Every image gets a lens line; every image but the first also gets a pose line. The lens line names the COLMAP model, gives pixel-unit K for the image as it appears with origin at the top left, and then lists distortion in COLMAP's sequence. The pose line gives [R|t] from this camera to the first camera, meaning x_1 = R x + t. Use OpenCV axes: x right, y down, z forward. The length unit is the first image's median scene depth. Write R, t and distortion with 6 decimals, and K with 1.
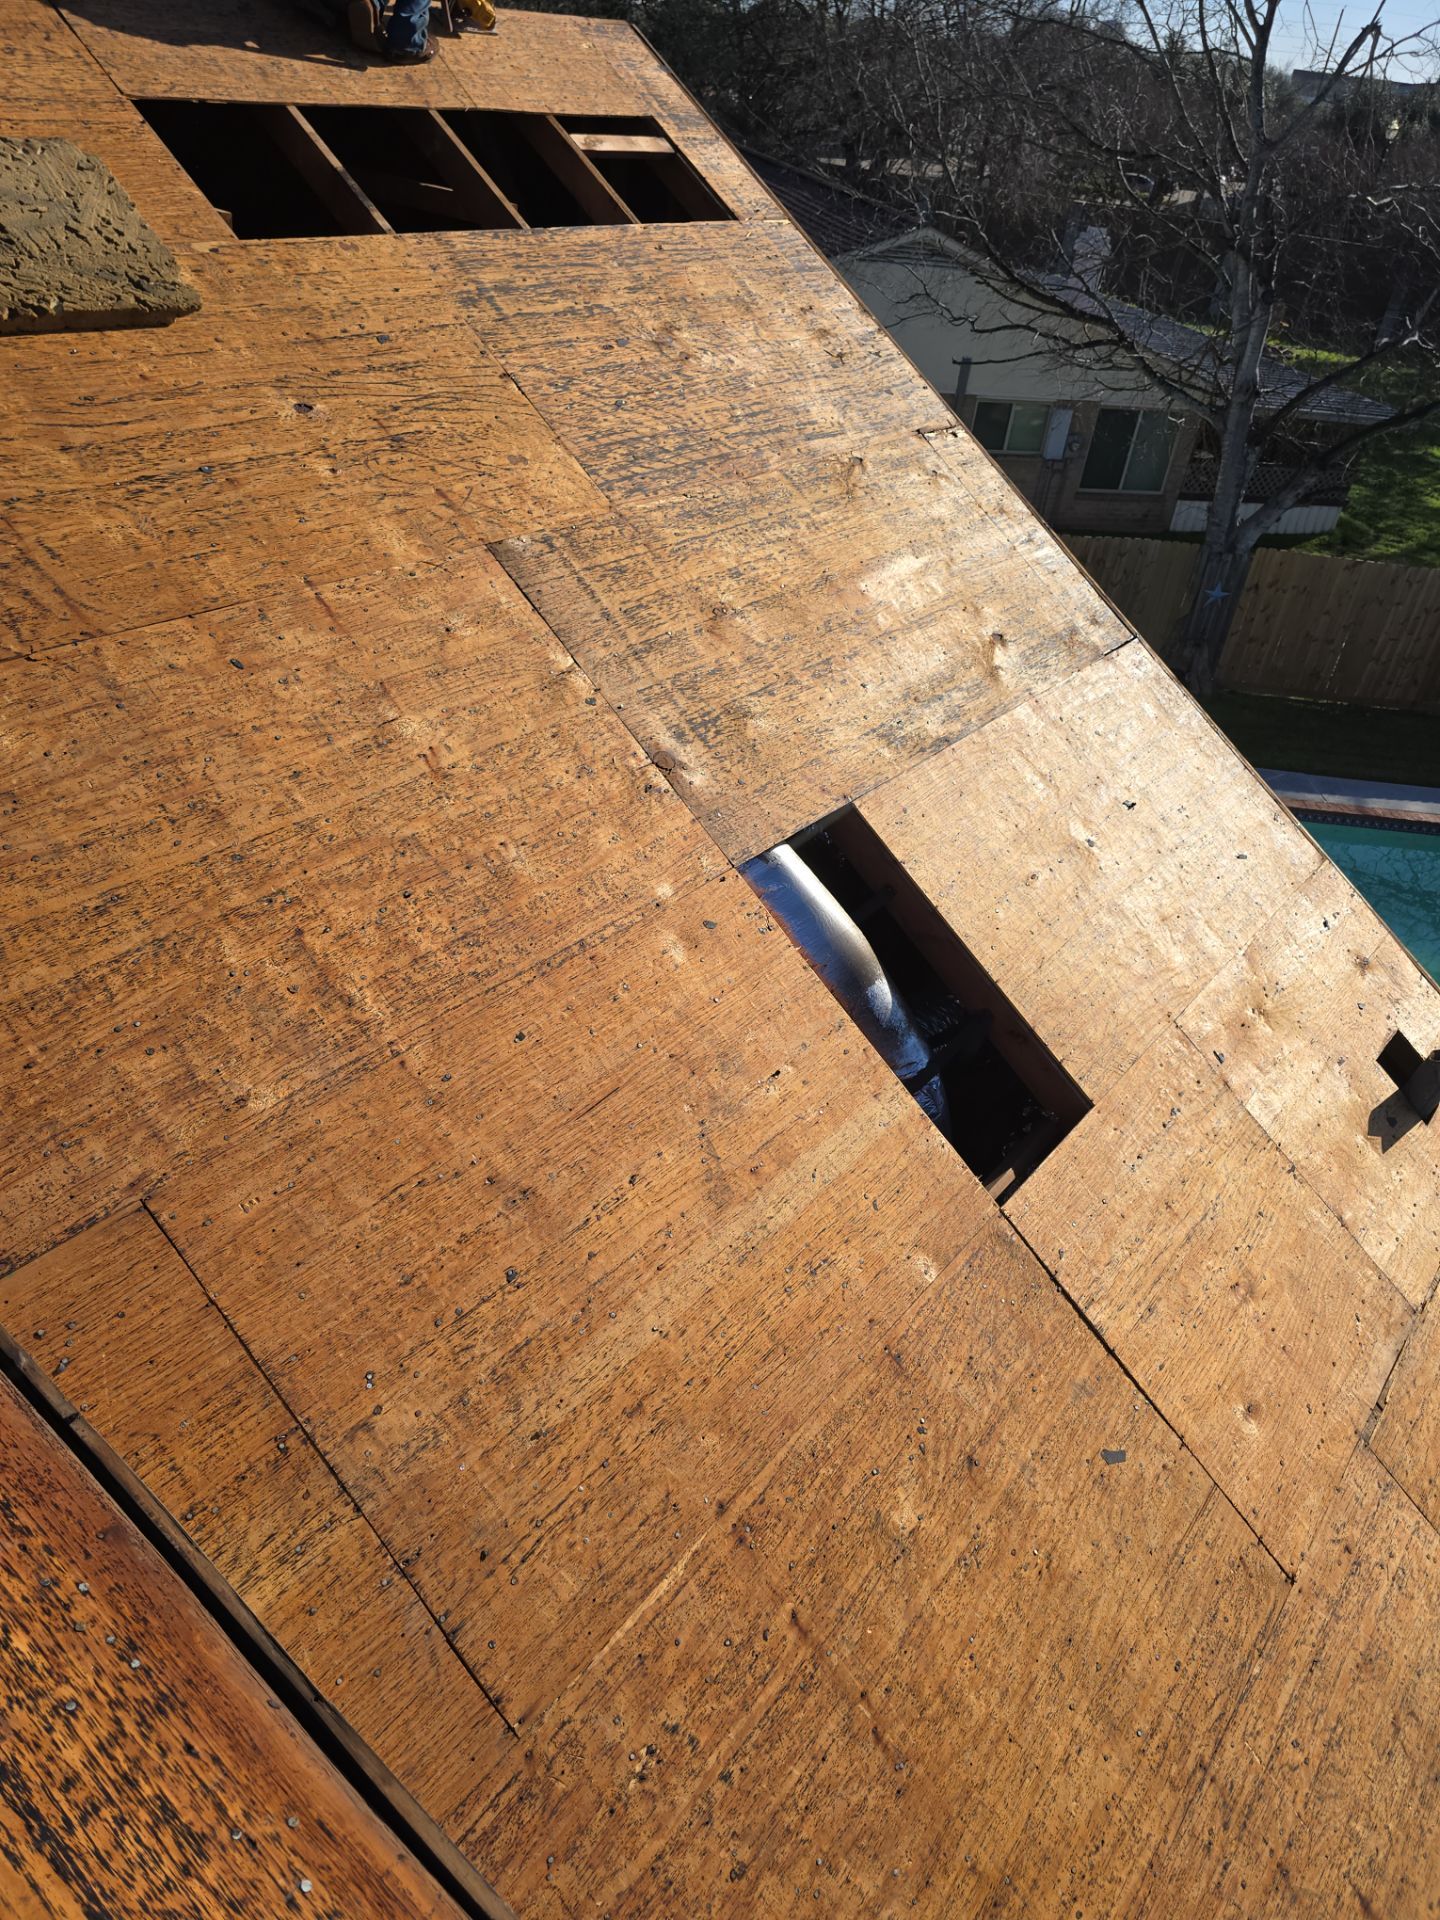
lens RADIAL K [[1304.3, 0, 724.4], [0, 1304.3, 965.7], [0, 0, 1]] dist [0.069501, -0.053579]
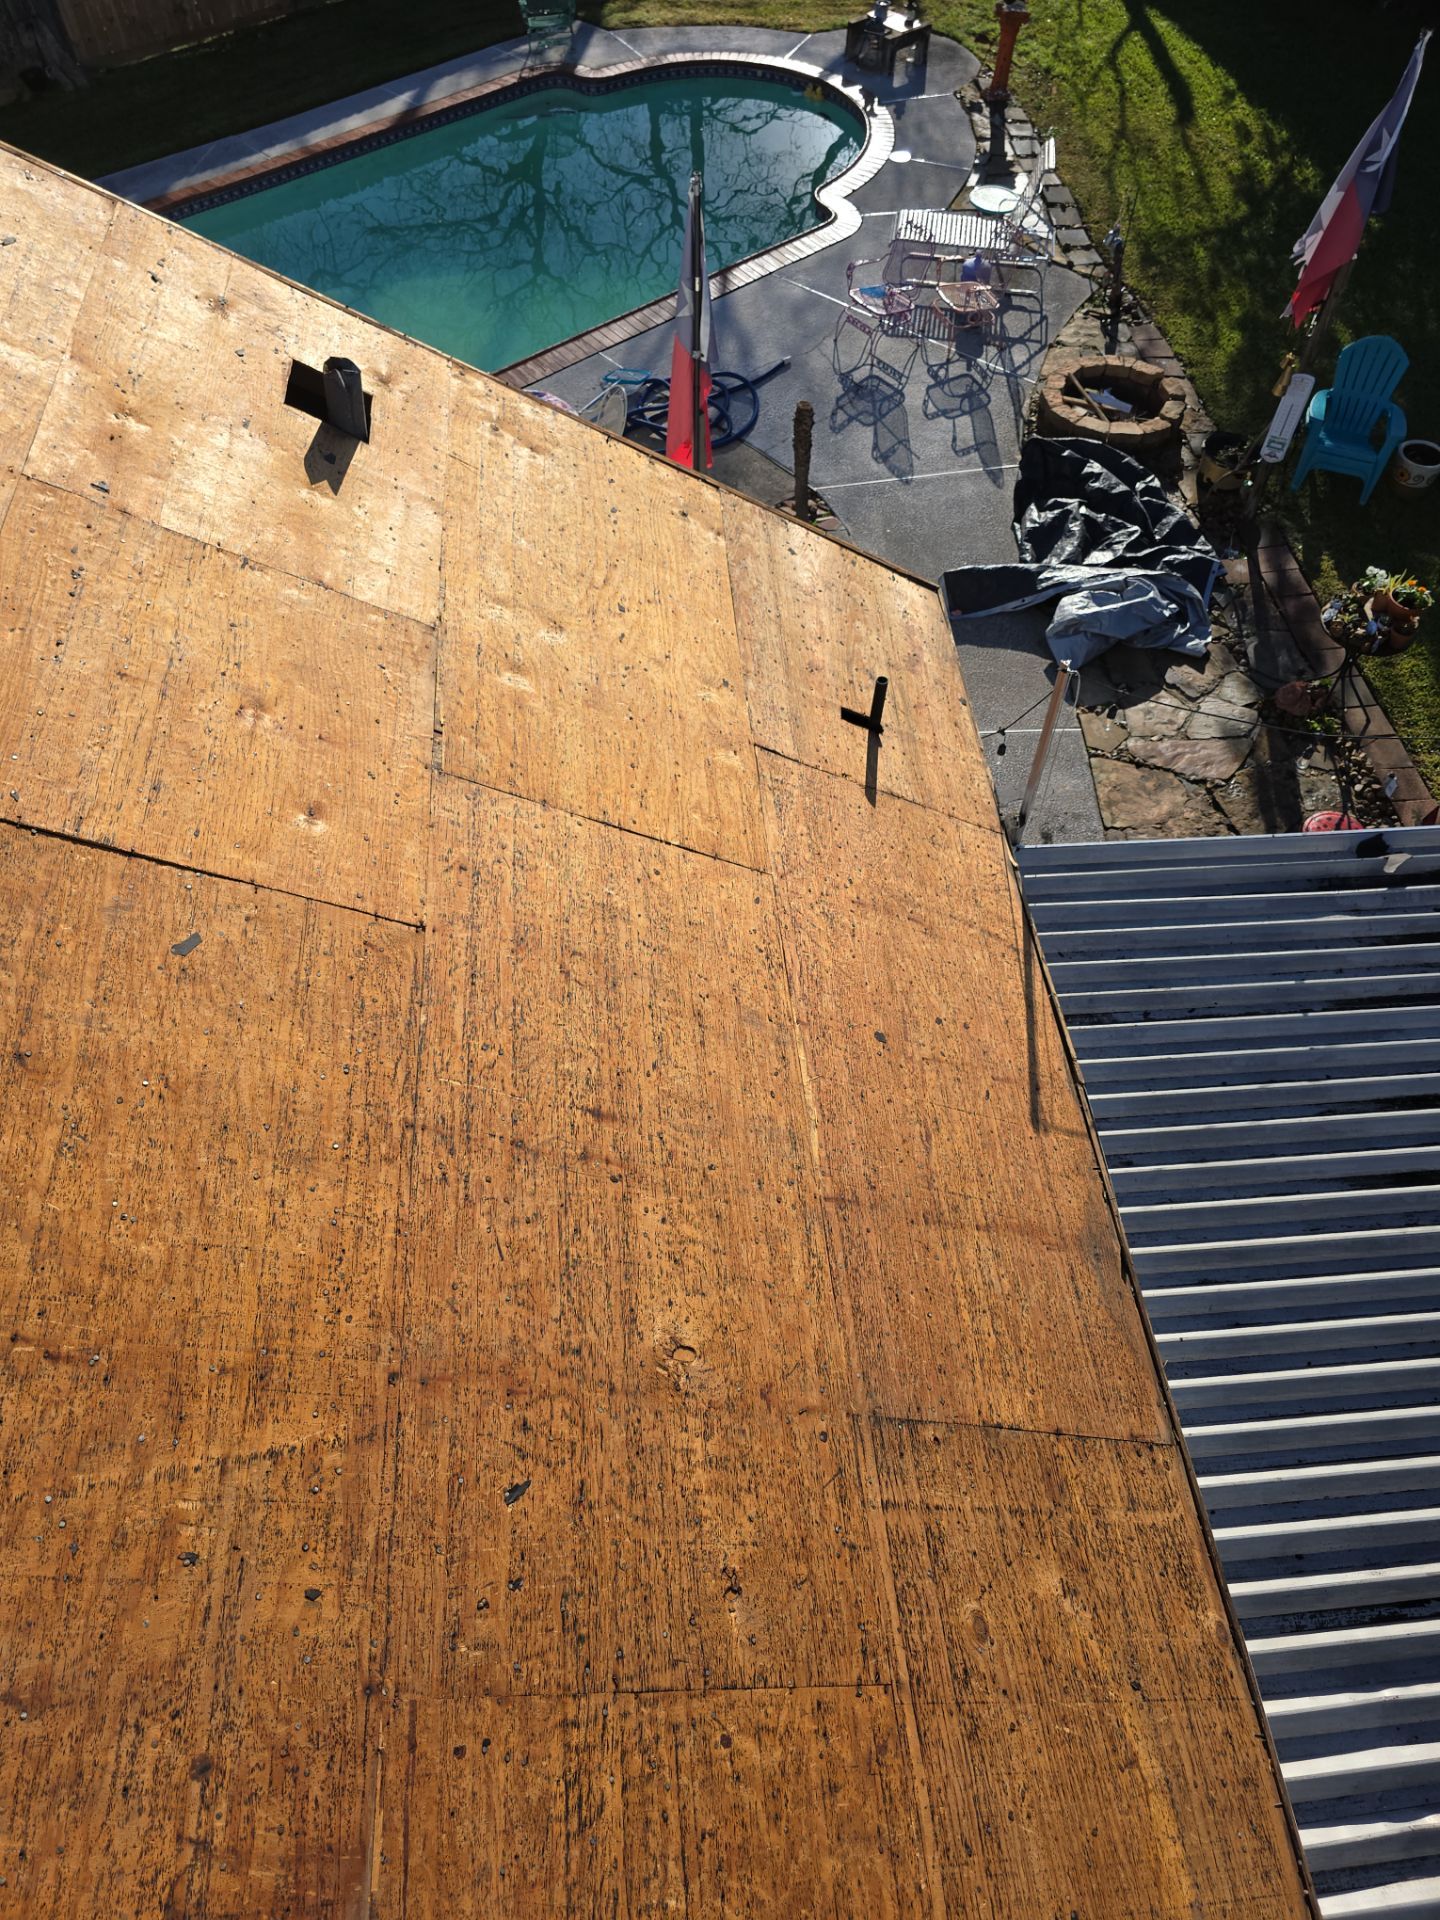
lens RADIAL K [[1304.3, 0, 724.4], [0, 1304.3, 965.7], [0, 0, 1]] dist [0.069501, -0.053579]
pose [[0.712323, -0.626868, 0.315645, 0.249875], [0.469545, 0.759903, 0.449528, 0.136394], [-0.521654, -0.172000, 0.835639, 0.025025]]
